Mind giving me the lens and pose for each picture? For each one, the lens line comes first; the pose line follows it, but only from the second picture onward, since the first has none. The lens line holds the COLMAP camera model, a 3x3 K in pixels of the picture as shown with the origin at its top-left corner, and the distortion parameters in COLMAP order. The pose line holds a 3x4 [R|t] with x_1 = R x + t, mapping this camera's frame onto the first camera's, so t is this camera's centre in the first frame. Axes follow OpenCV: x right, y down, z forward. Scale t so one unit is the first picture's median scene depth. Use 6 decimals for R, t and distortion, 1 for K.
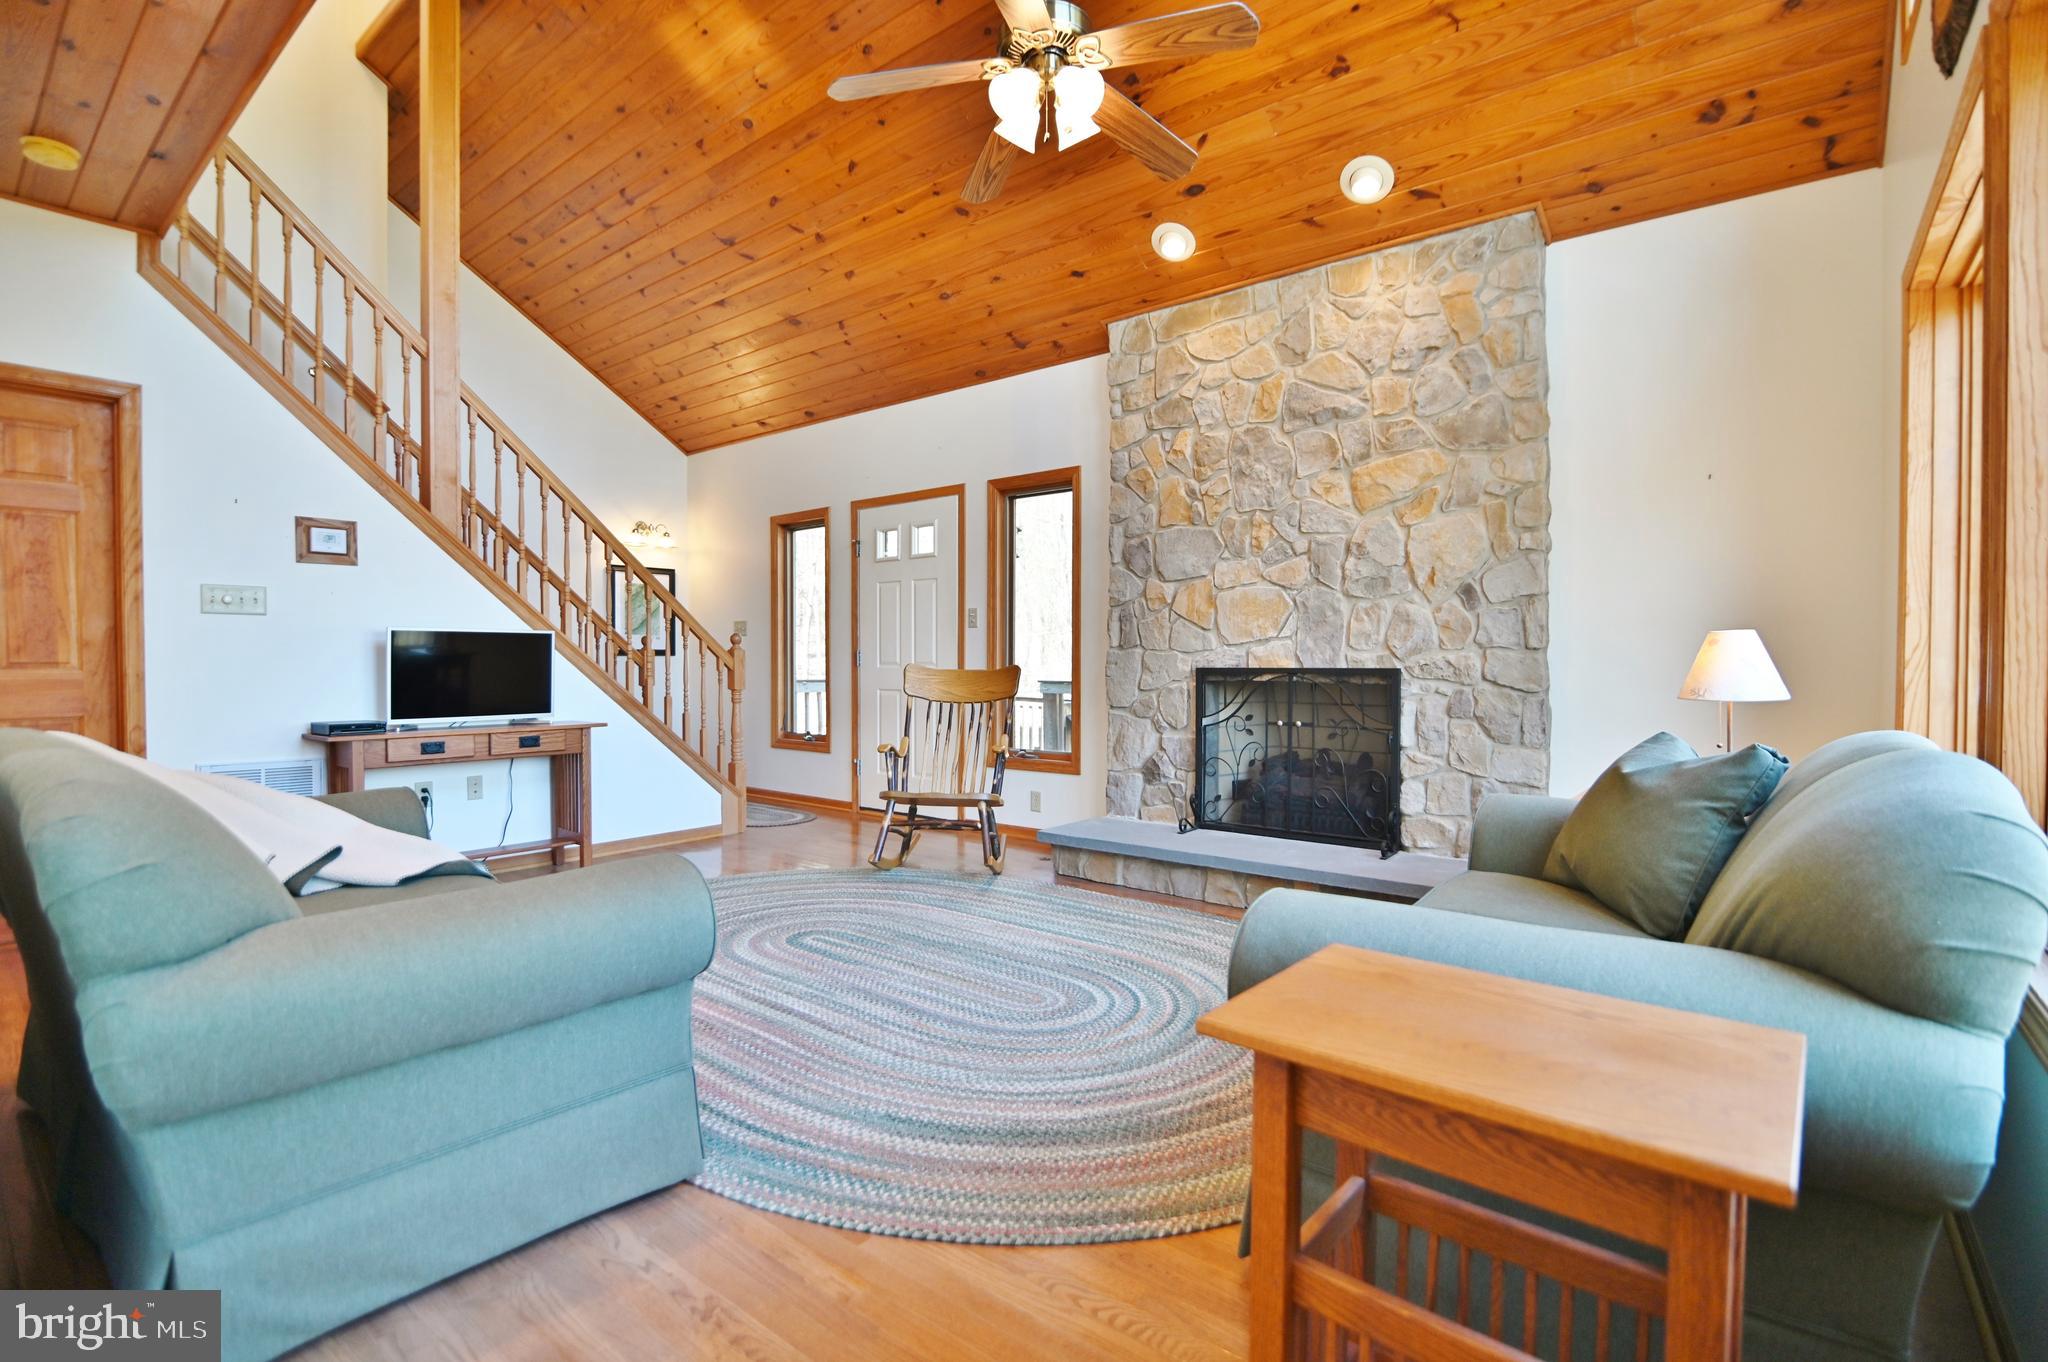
lens RADIAL K [[941.4, 0, 1021.4], [0, 941.4, 670.0], [0, 0, 1]] dist [-0.022008, 0.001346]
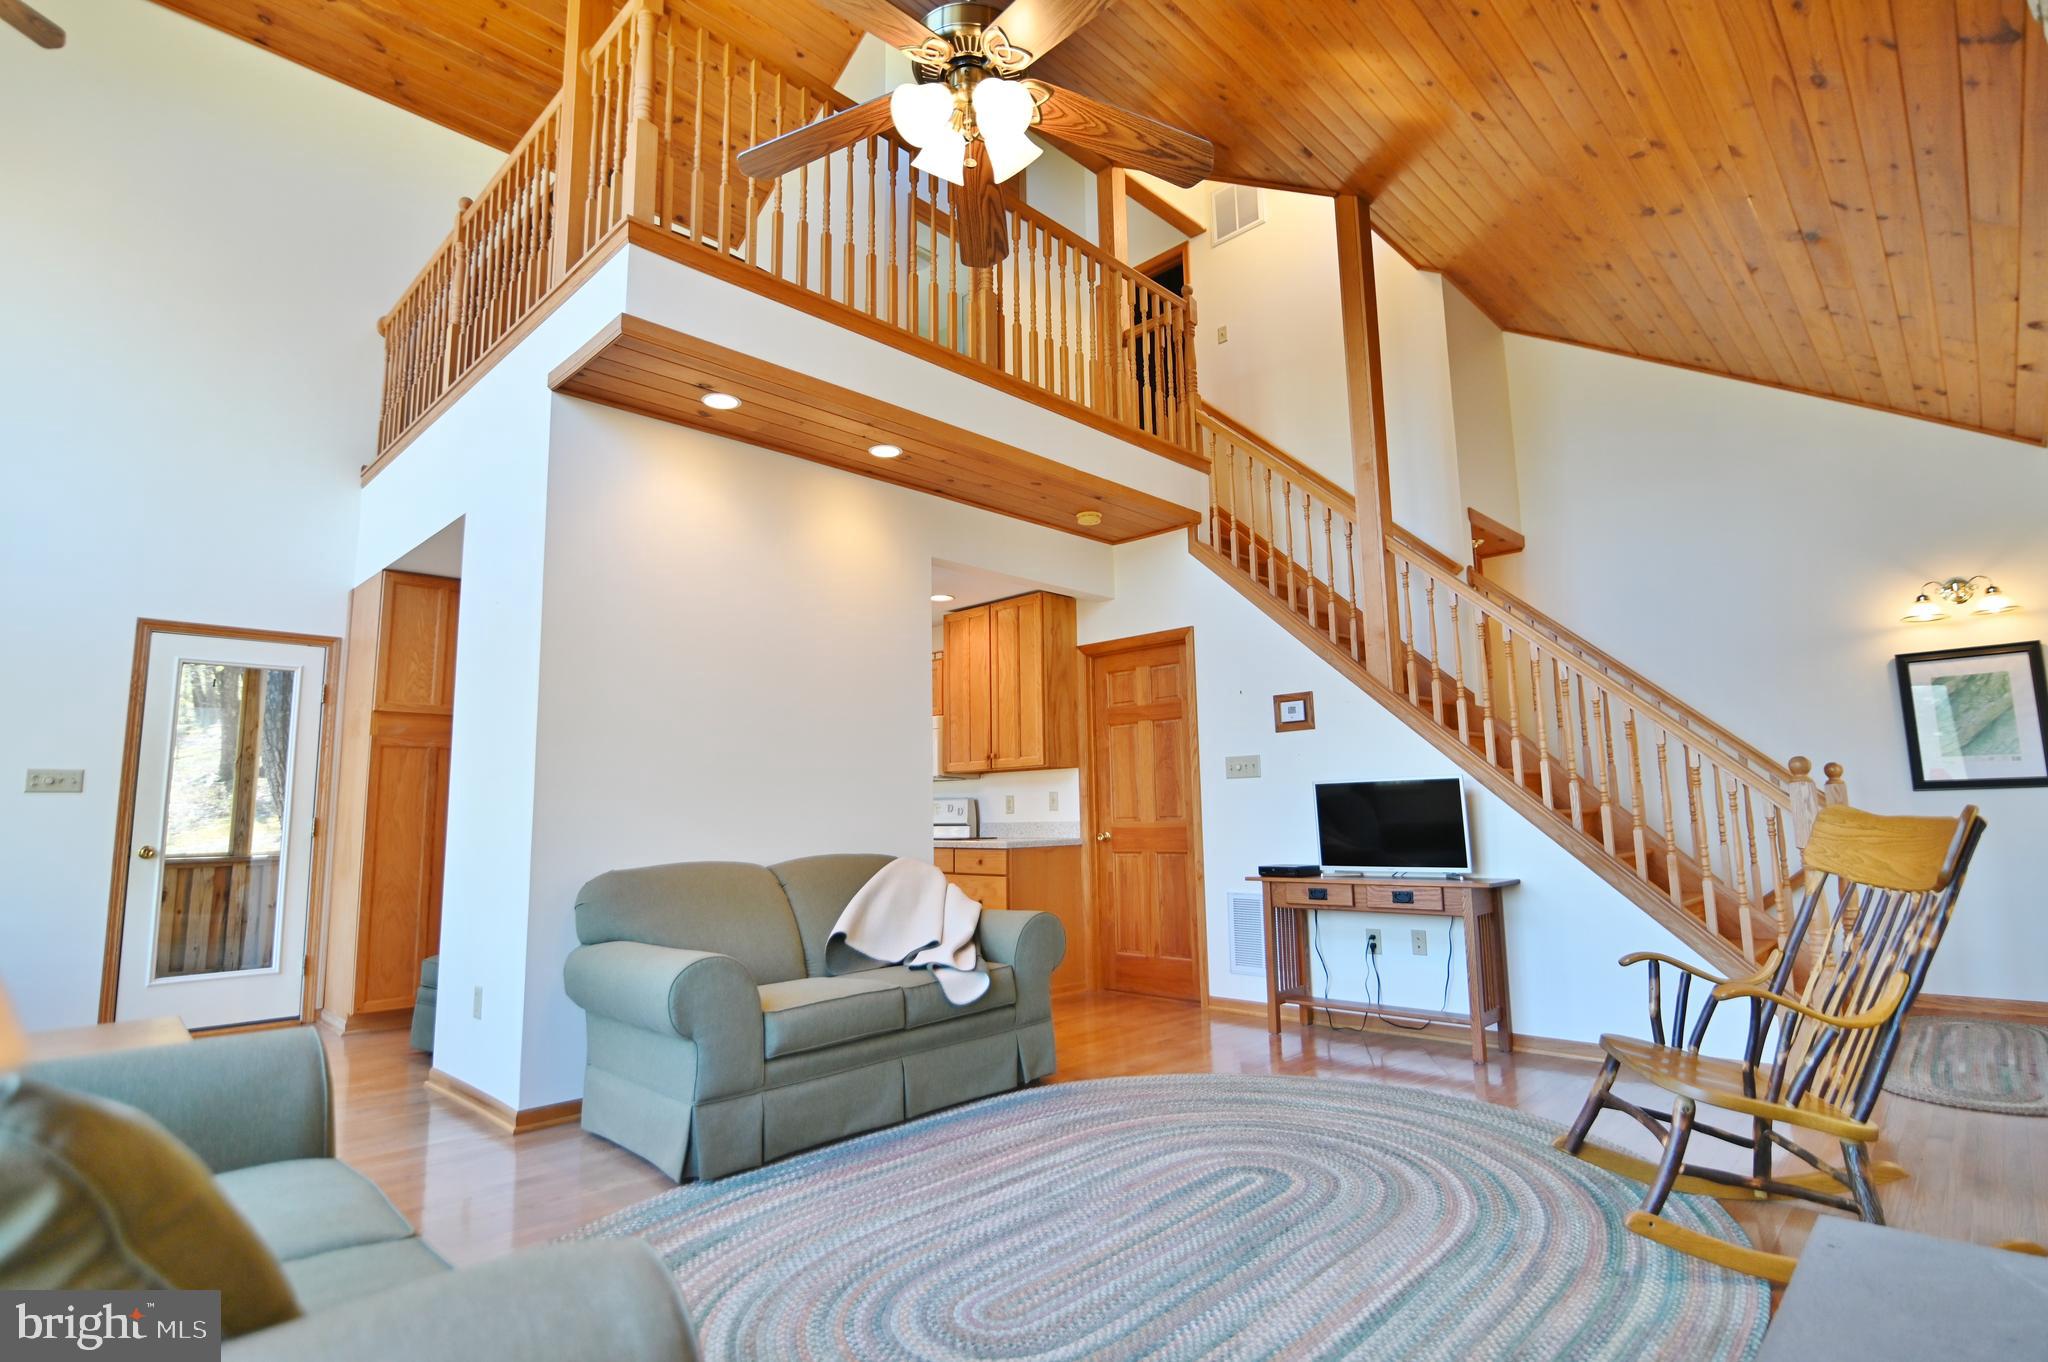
lens RADIAL K [[1010.4, 0, 1032.6], [0, 1010.4, 678.5], [0, 0, 1]] dist [-0.025800, 0.004681]
pose [[-0.093570, -0.137728, -0.986040, 0.570874], [0.007650, 0.990257, -0.139043, -0.002751], [0.995583, -0.020553, -0.091605, 0.792841]]
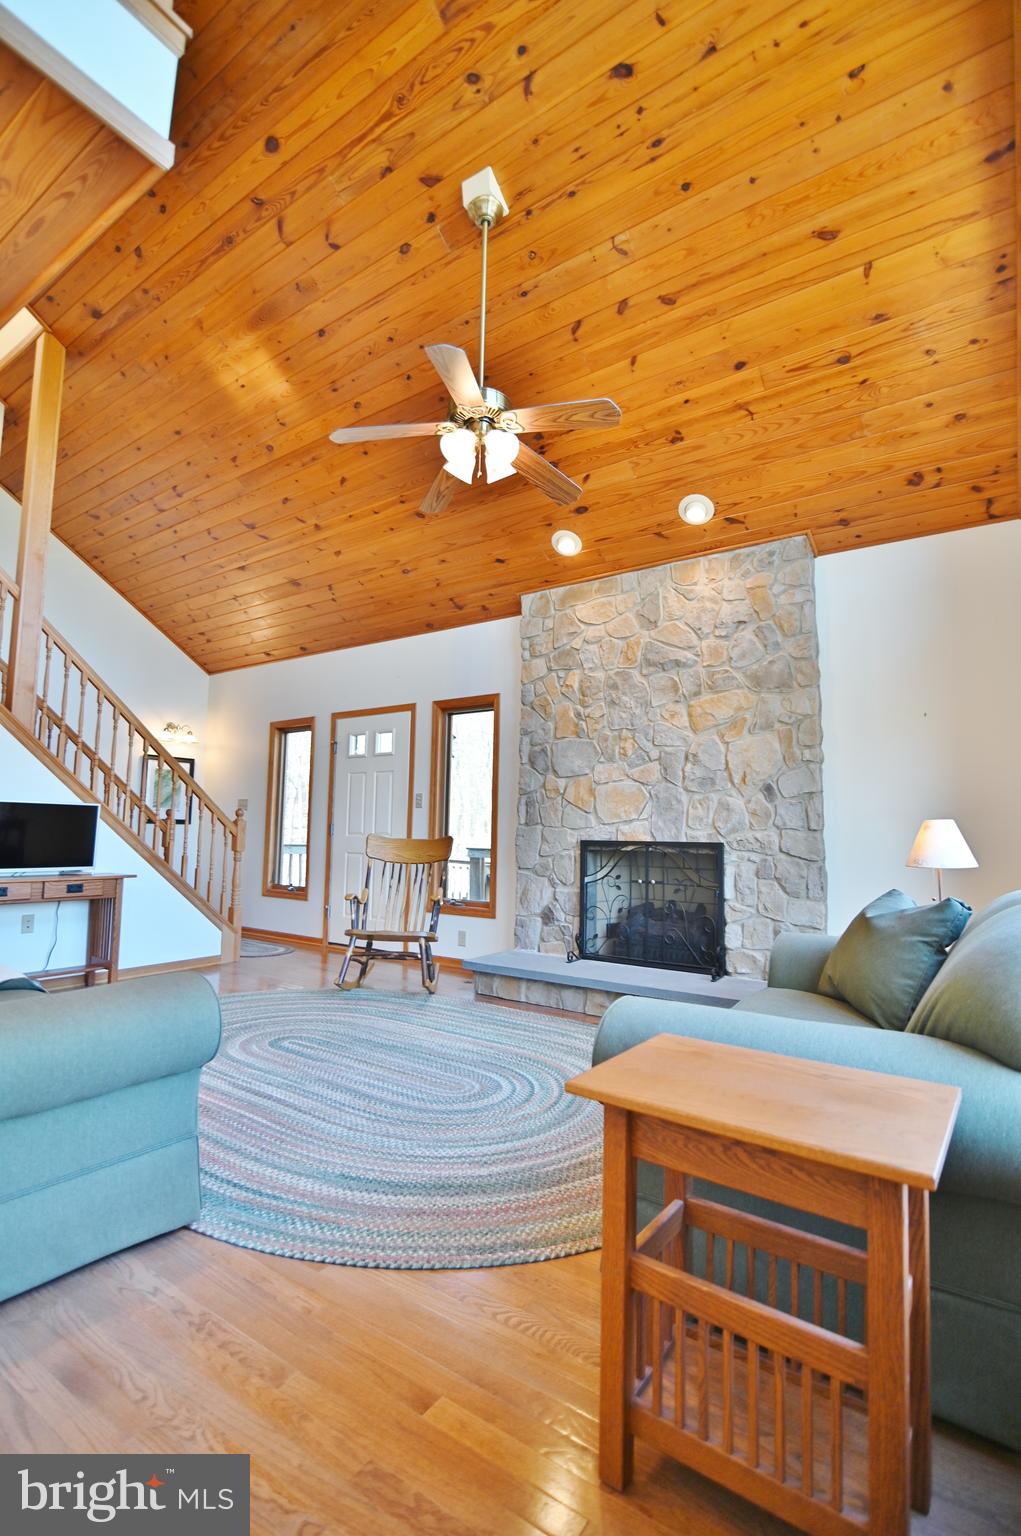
lens RADIAL K [[706.1, 0, 510.4], [0, 706.1, 763.4], [0, 0, 1]] dist [-0.022008, 0.001346]
pose [[0.996828, 0.024318, 0.075773, 0.002139], [-0.015957, 0.993907, -0.109058, 0.000259], [-0.077964, 0.107503, 0.991143, -0.035232]]
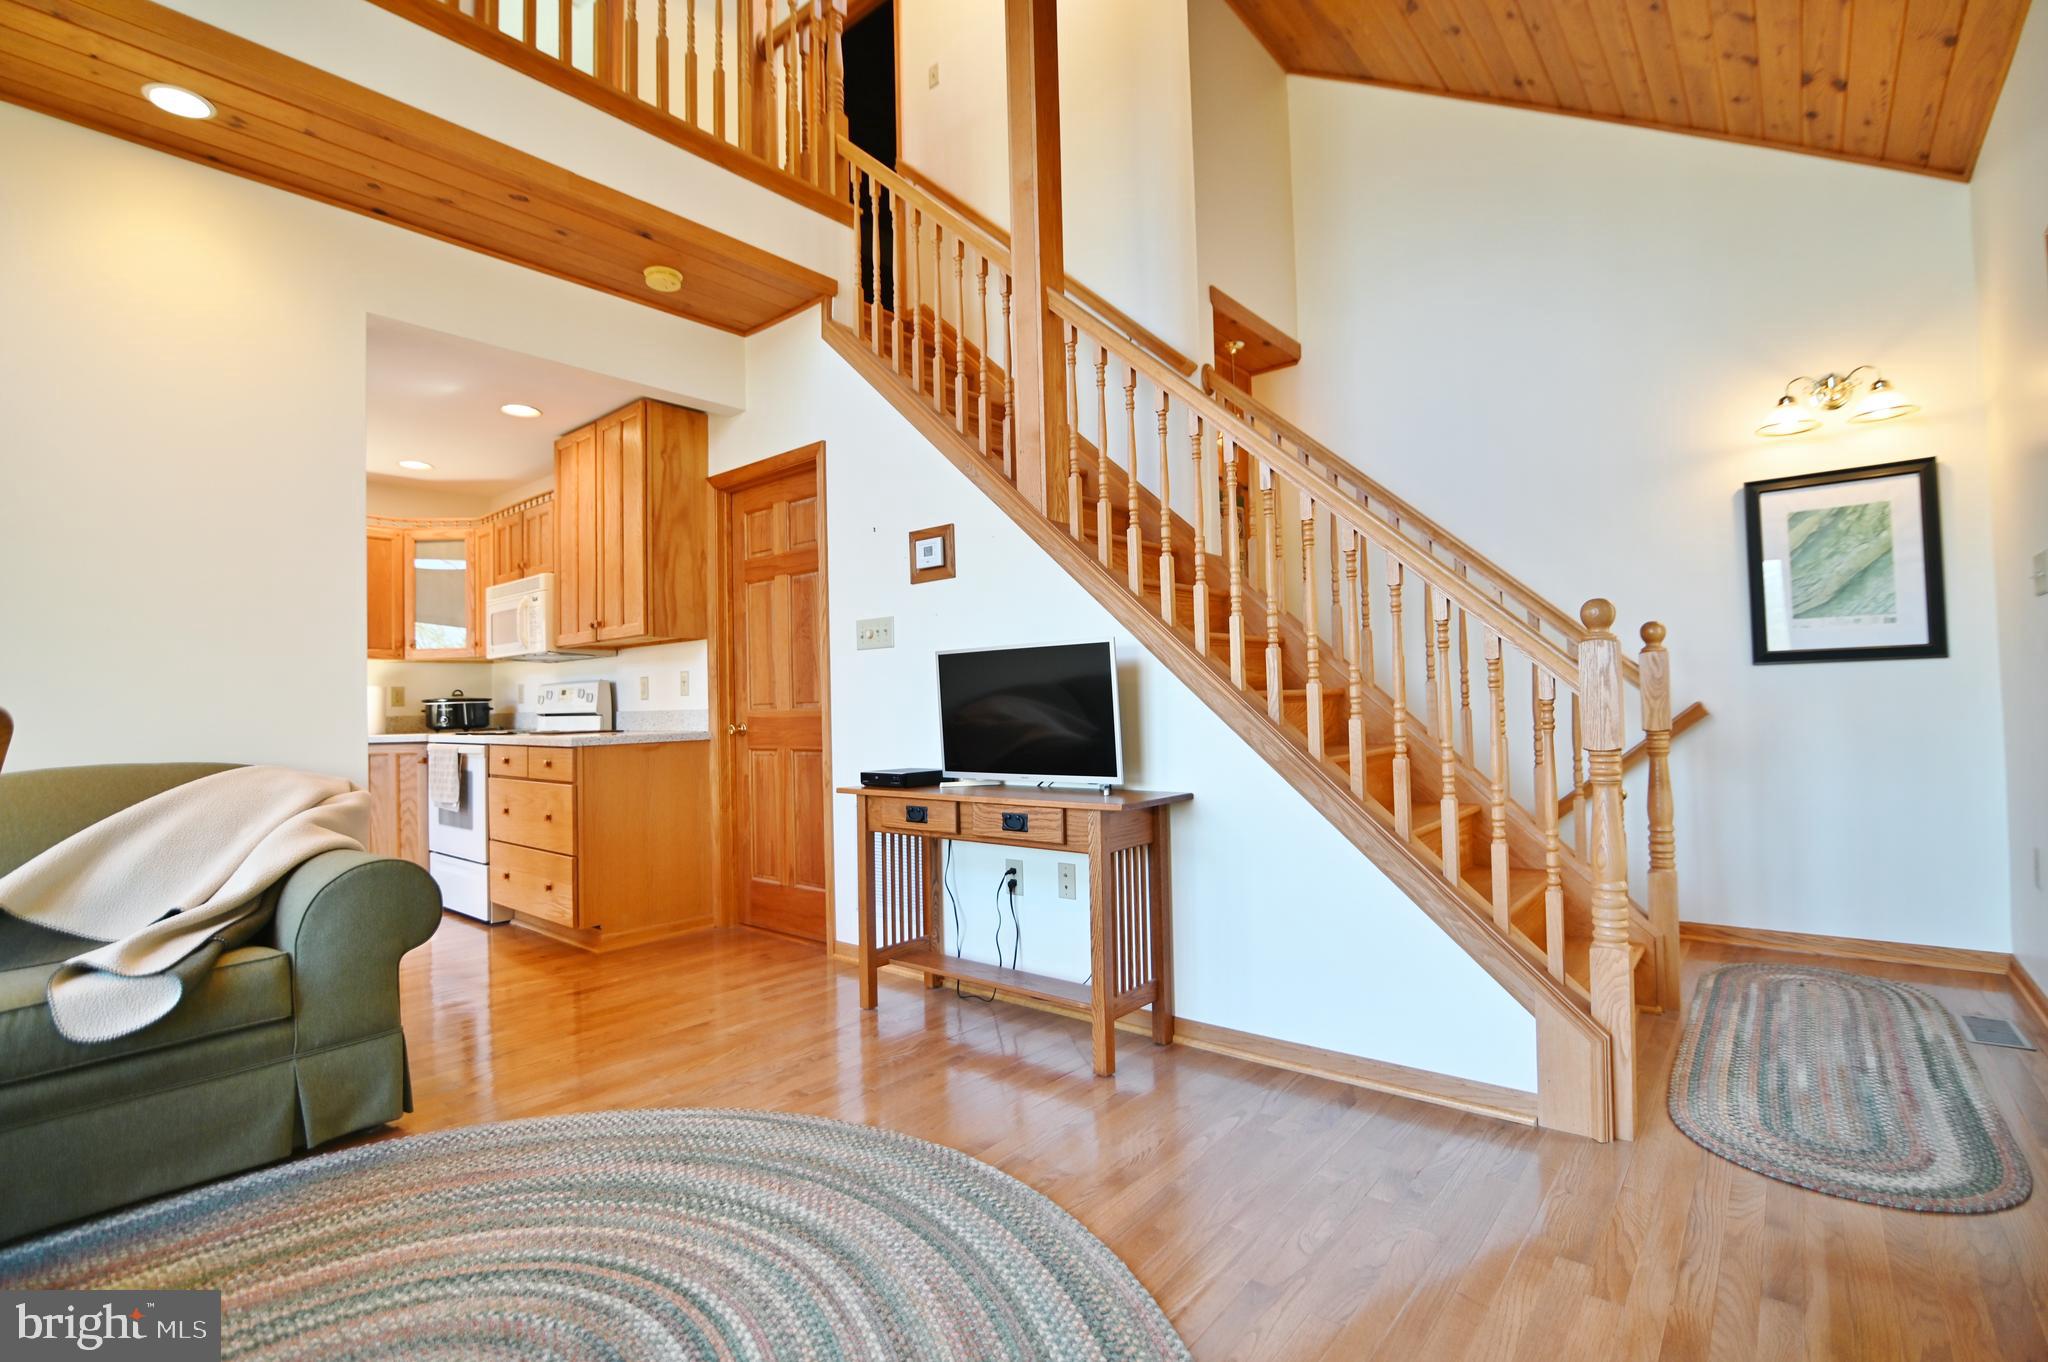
lens RADIAL K [[941.4, 0, 1030.8], [0, 941.4, 676.2], [0, 0, 1]] dist [-0.022008, 0.001346]
pose [[-0.012591, -0.031689, -0.999418, 0.100562], [0.014245, 0.999391, -0.031867, 0.001144], [0.999819, -0.014638, -0.012132, 1.107872]]
